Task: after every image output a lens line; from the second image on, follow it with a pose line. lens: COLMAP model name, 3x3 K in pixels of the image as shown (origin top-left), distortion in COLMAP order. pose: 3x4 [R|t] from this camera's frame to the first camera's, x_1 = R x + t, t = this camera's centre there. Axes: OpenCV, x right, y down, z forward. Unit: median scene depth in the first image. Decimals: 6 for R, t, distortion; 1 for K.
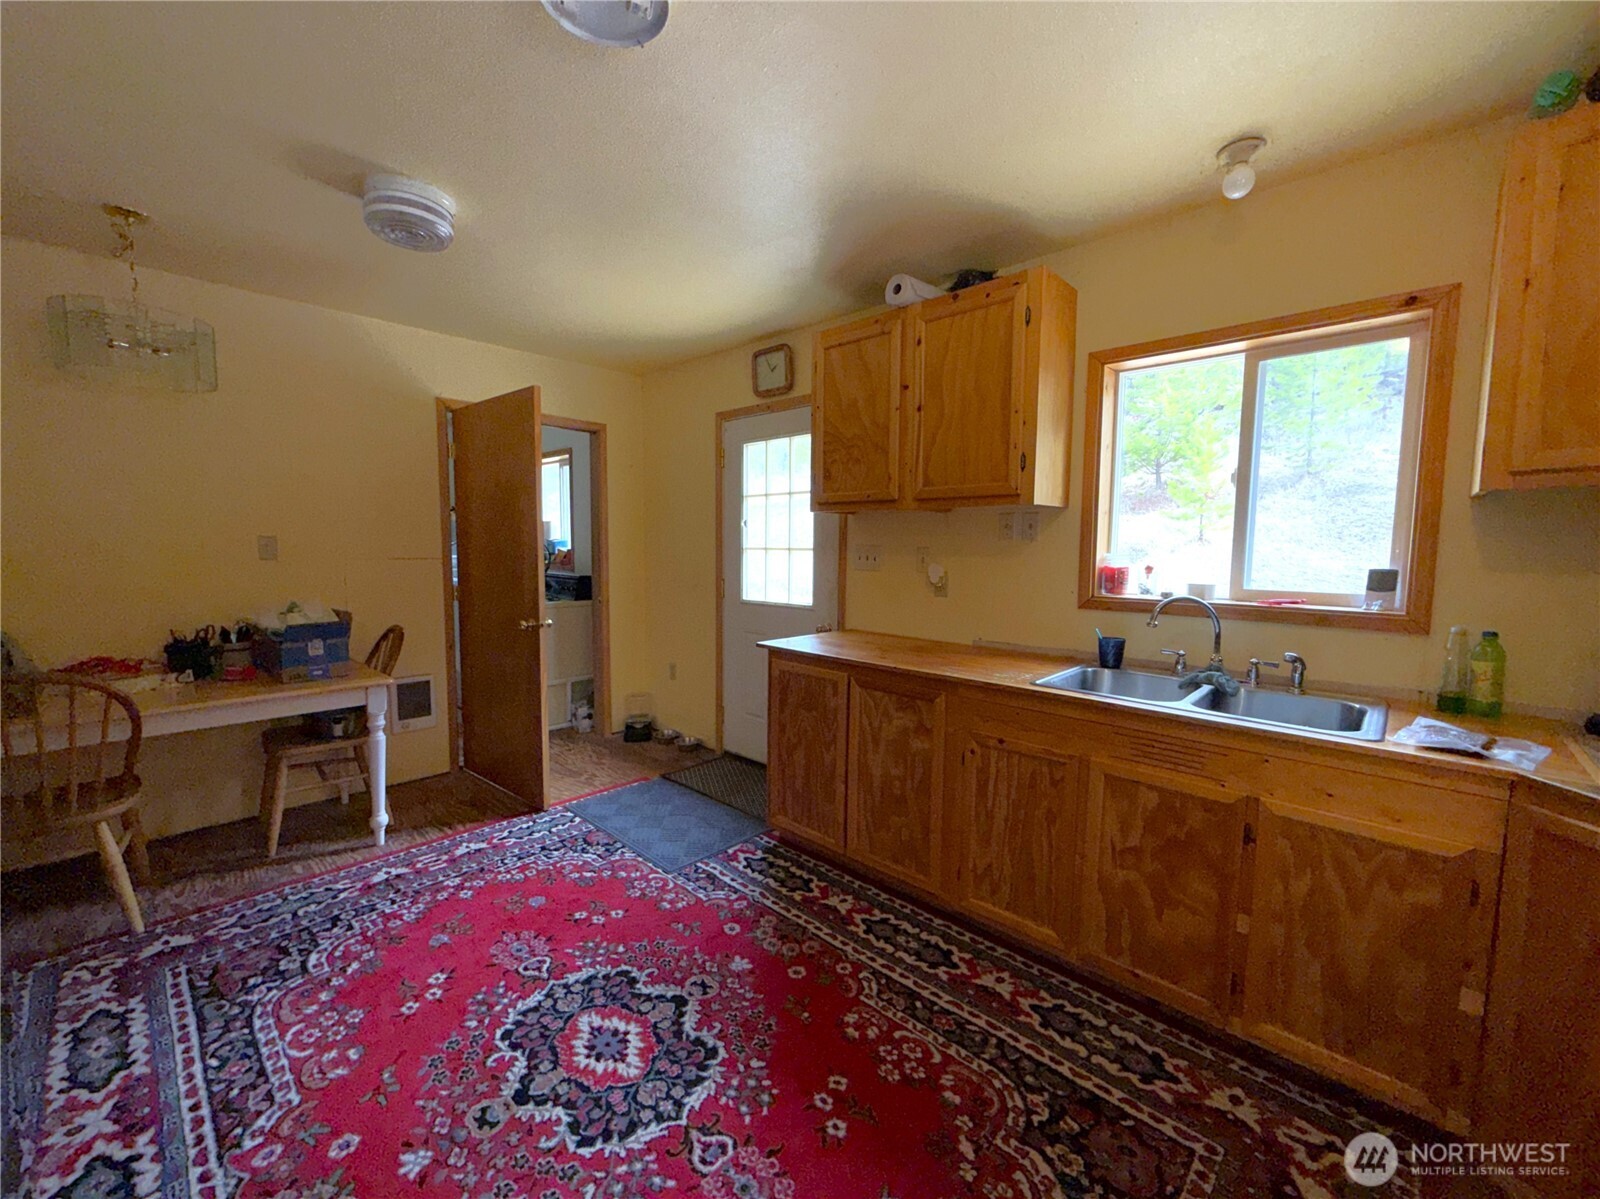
lens RADIAL K [[643.3, 0, 801.7], [0, 643.3, 601.6], [0, 0, 1]] dist [0.001538, 0.000299]
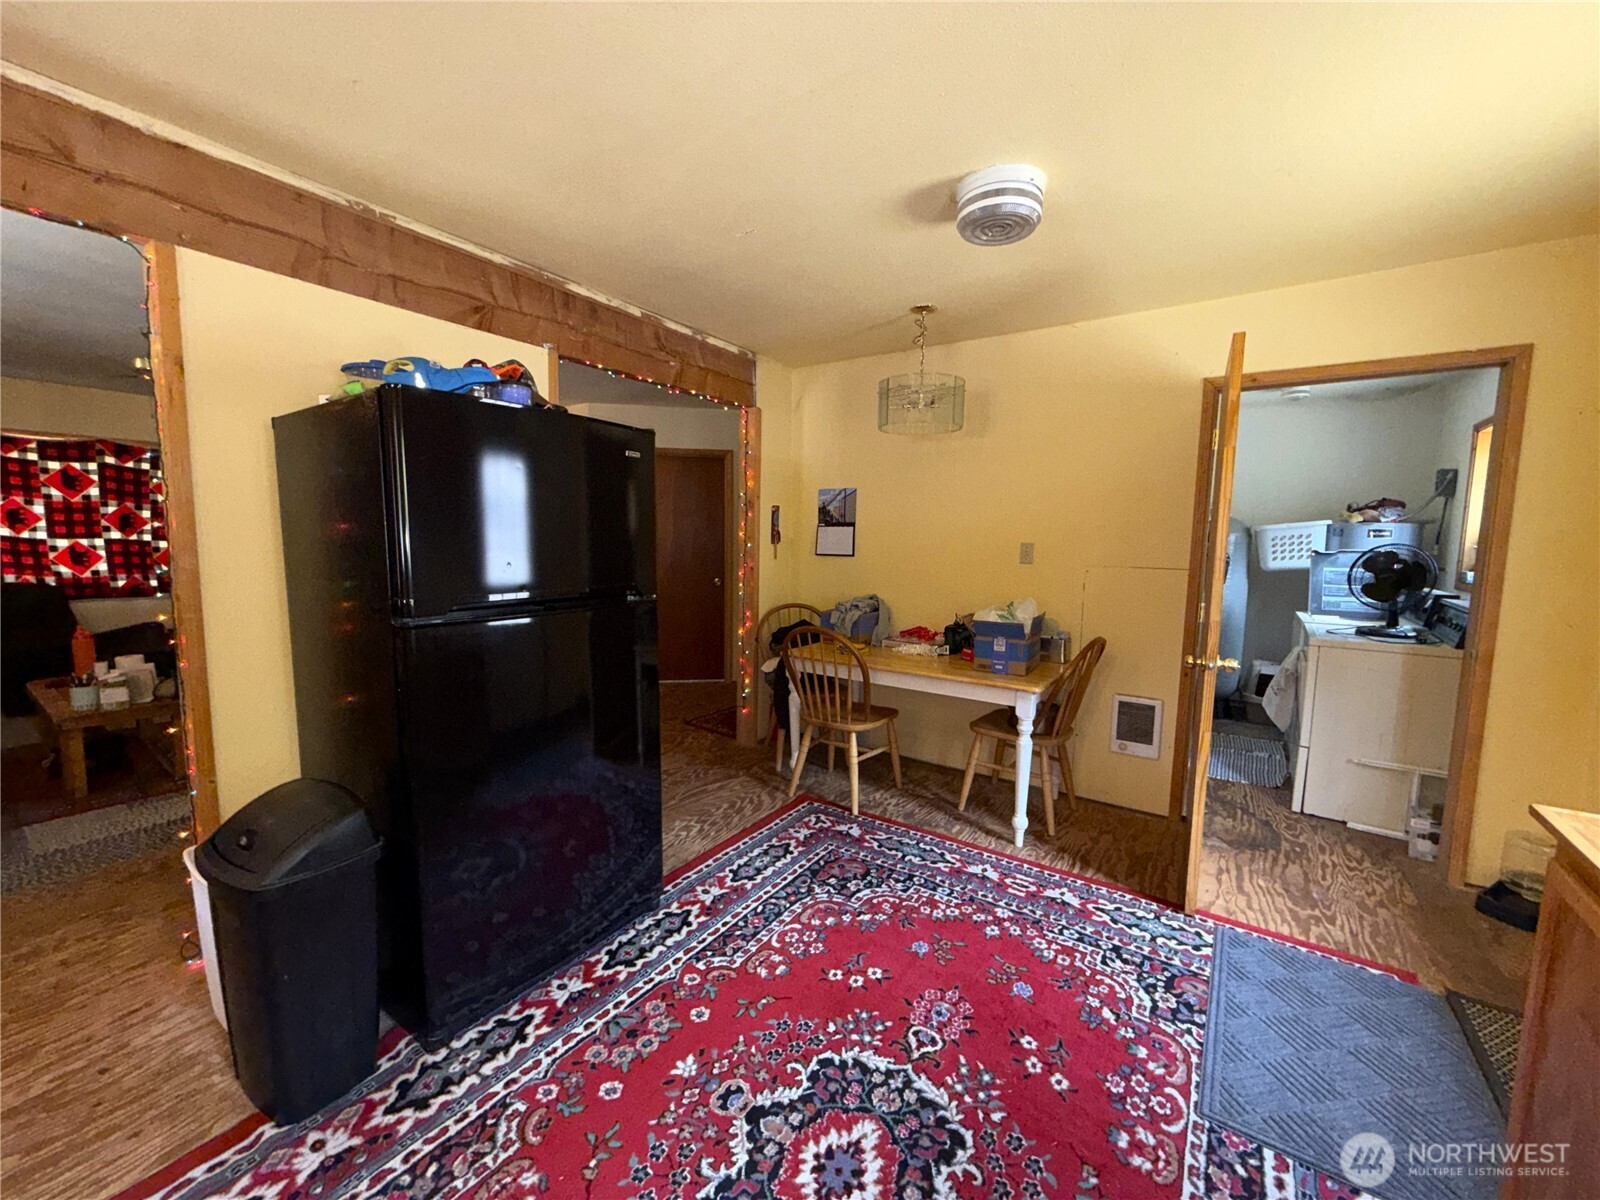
lens RADIAL K [[643.3, 0, 808.4], [0, 643.3, 601.1], [0, 0, 1]] dist [0.001538, 0.000299]
pose [[0.144228, 0.091174, -0.985335, 0.363759], [-0.100742, 0.991926, 0.077038, -0.069851], [0.984403, 0.088154, 0.152248, 0.663582]]
